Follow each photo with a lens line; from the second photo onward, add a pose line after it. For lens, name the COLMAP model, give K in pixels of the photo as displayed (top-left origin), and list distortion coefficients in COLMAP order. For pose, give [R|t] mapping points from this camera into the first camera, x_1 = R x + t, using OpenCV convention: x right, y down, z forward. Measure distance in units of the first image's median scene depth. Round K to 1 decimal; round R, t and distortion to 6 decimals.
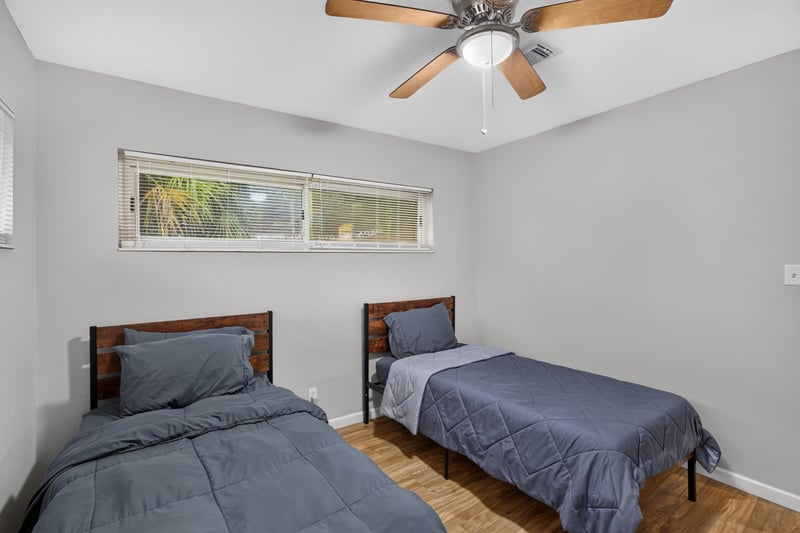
lens RADIAL K [[390.2, 0, 400.7], [0, 390.2, 247.9], [0, 0, 1]] dist [-0.001387, 0.000087]
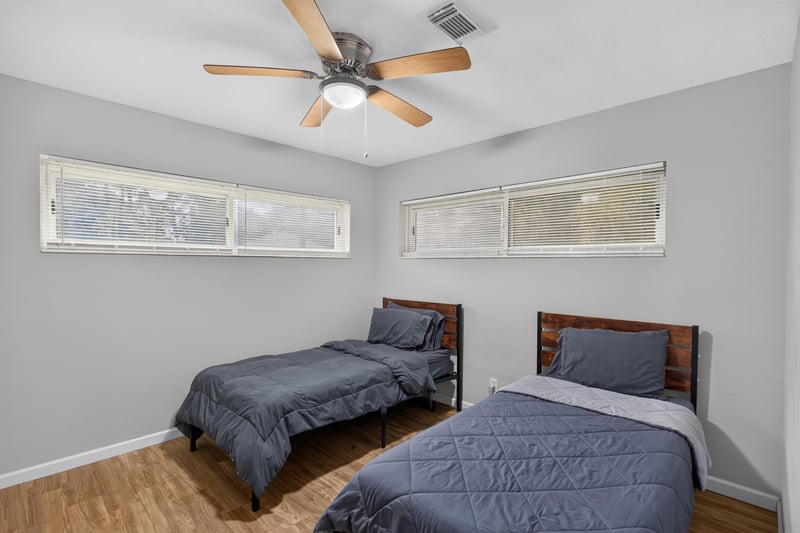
lens RADIAL K [[377.4, 0, 404.3], [0, 377.4, 264.0], [0, 0, 1]] dist [0.000171, 0.000840]
pose [[0.210127, 0.006809, -0.977650, 0.730837], [0.017829, 0.999783, 0.010795, 0.011984], [0.977511, -0.019699, 0.209960, 0.490442]]
